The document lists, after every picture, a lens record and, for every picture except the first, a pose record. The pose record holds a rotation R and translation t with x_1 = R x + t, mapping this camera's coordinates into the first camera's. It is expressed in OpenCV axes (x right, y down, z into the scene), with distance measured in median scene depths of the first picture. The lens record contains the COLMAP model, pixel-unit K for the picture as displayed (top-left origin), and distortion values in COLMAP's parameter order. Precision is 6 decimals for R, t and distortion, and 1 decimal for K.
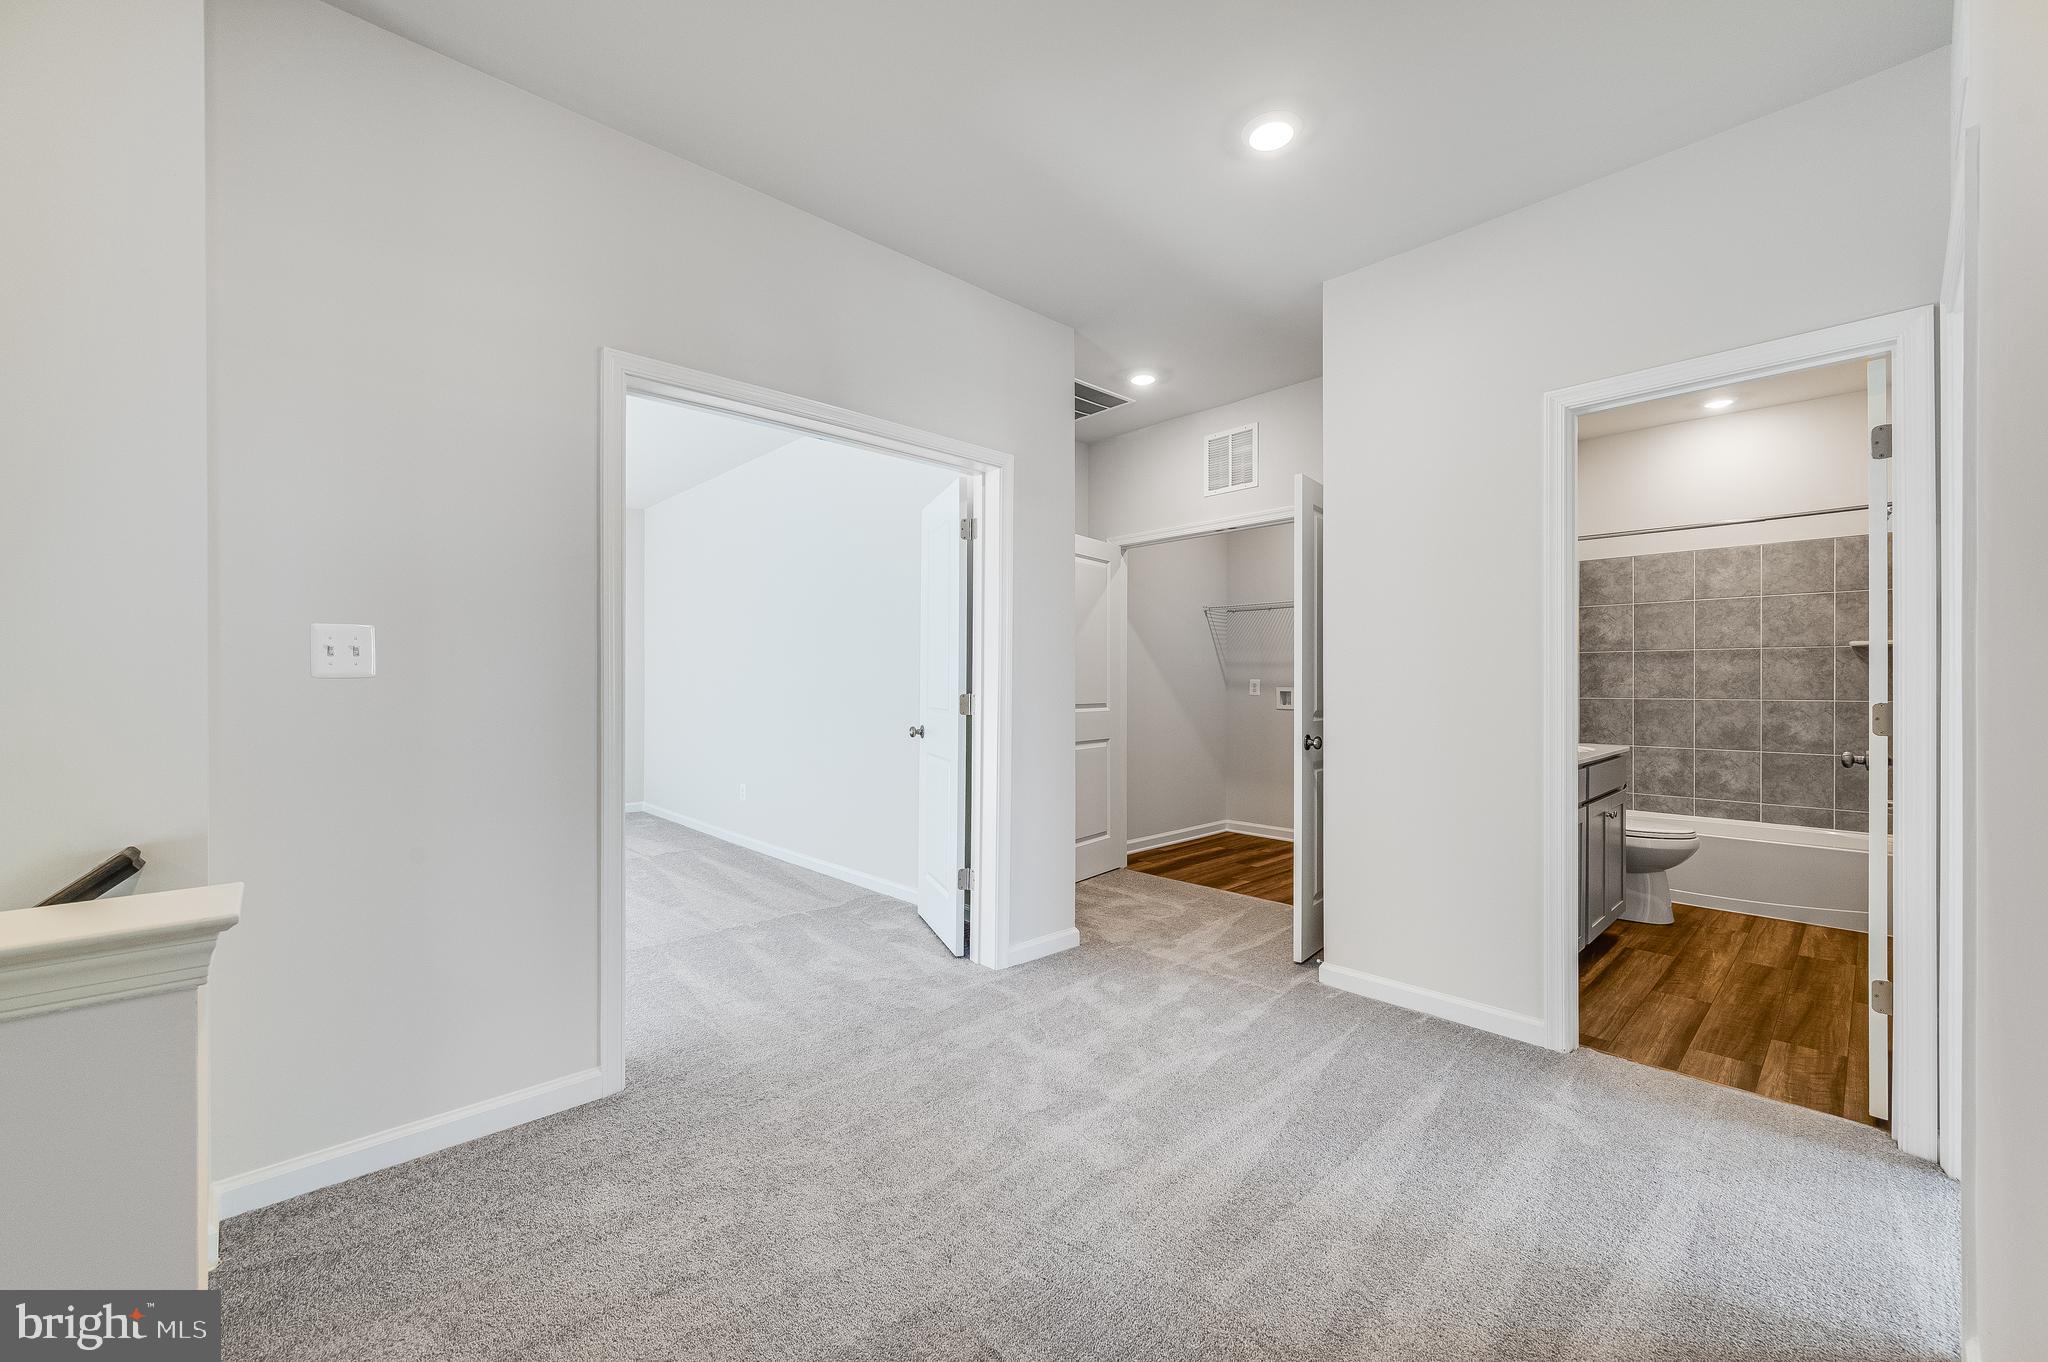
lens RADIAL K [[808.6, 0, 1024.0], [0, 808.6, 681.0], [0, 0, 1]] dist [-0.000724, 0.000392]
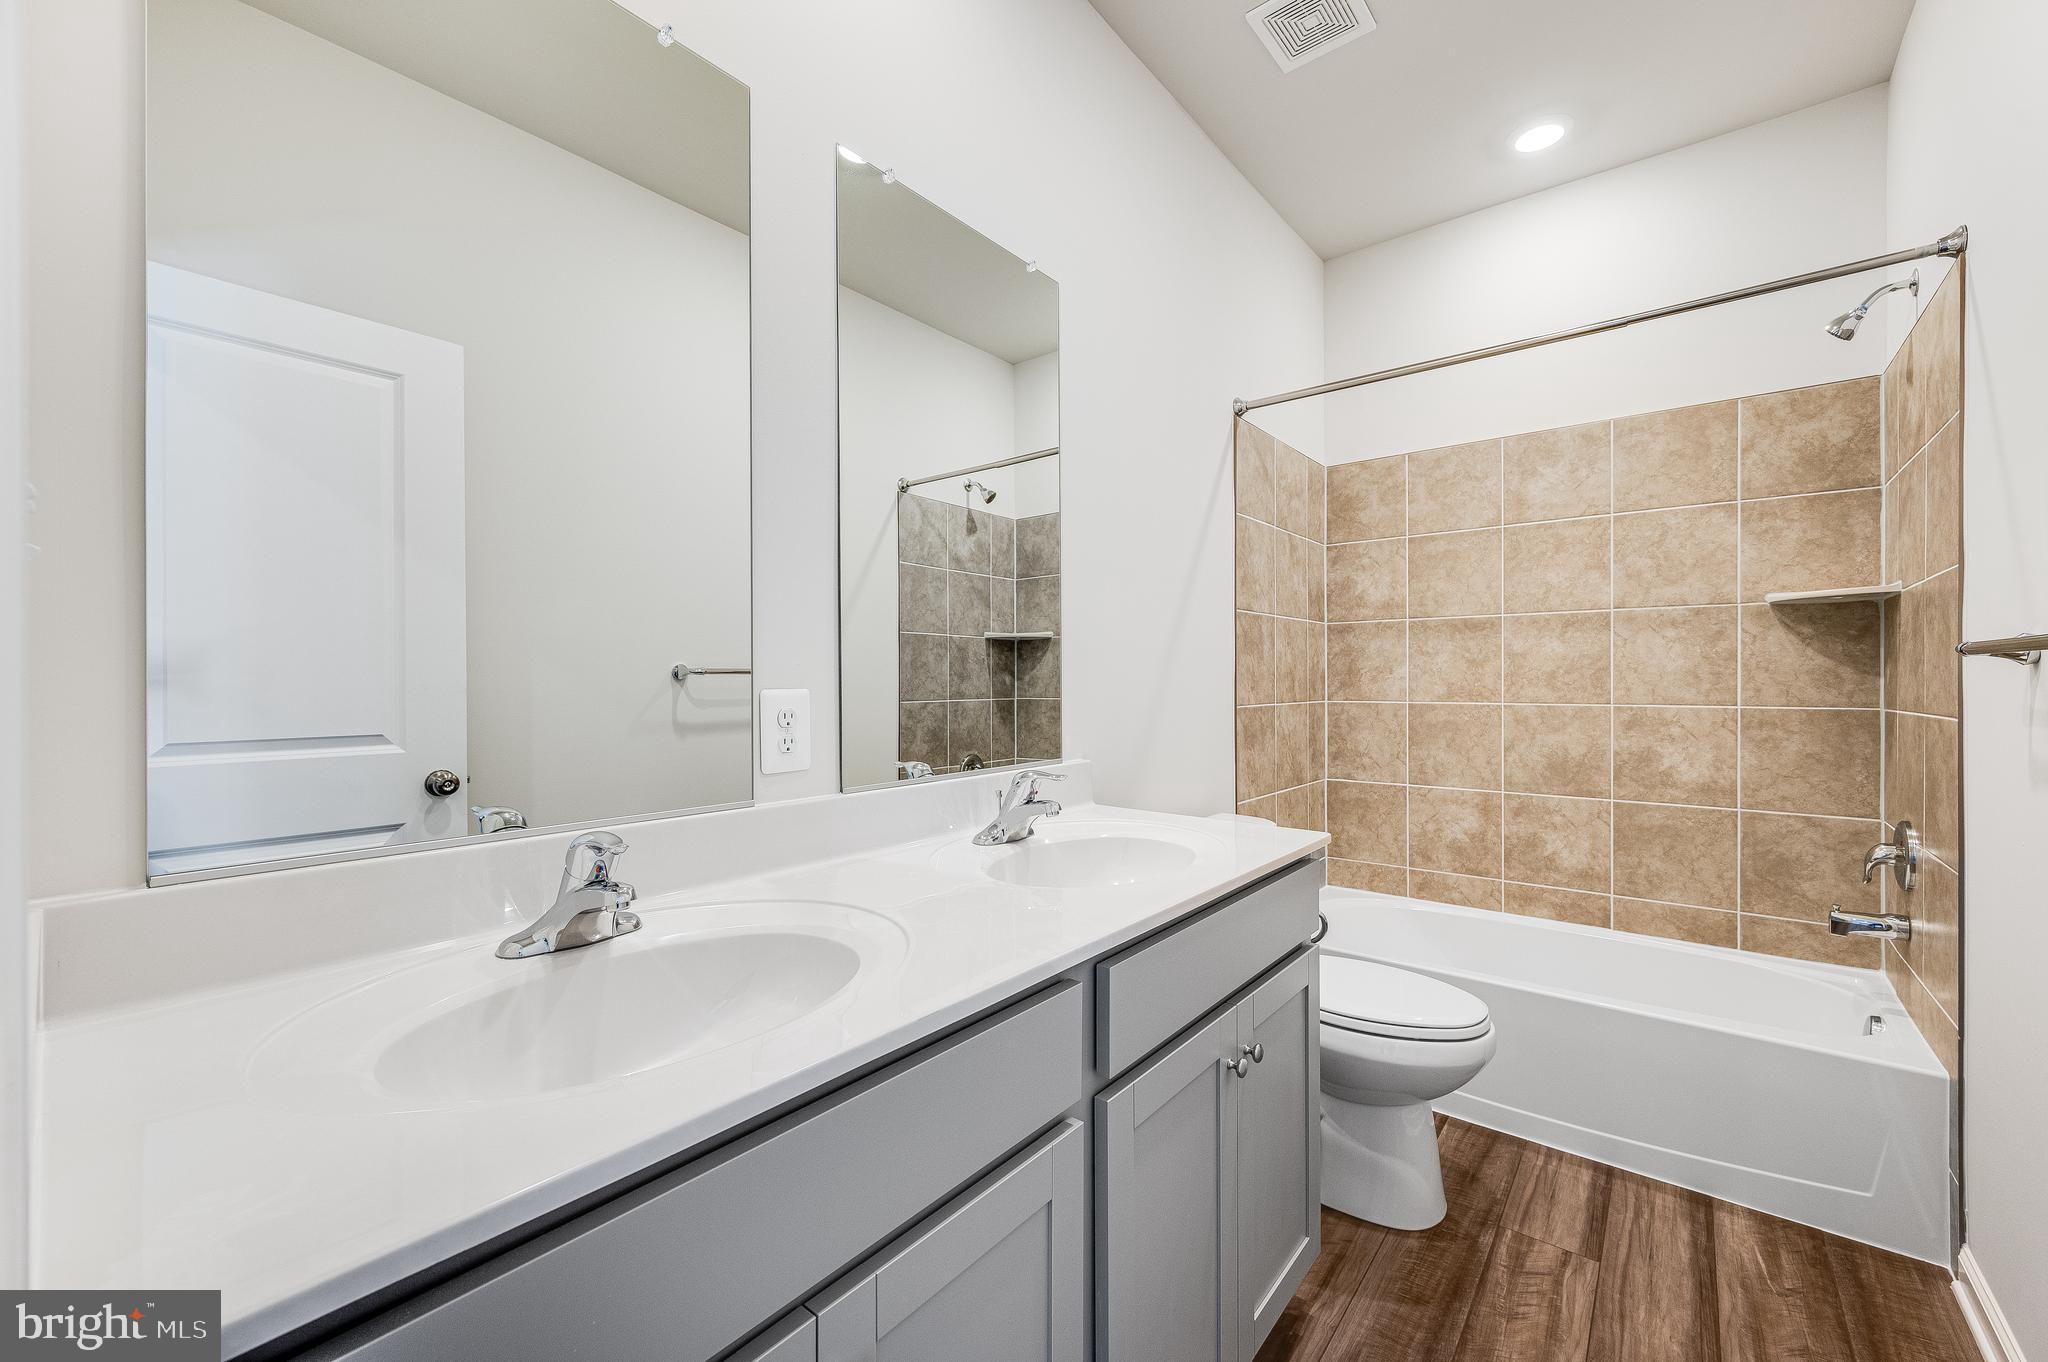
lens RADIAL K [[808.6, 0, 1024.0], [0, 808.6, 681.0], [0, 0, 1]] dist [-0.000724, 0.000392]
pose [[0.991073, -0.003709, 0.133269, 0.438444], [0.003314, 0.999989, 0.003183, 0.004026], [-0.133280, -0.002713, 0.991075, 0.503473]]
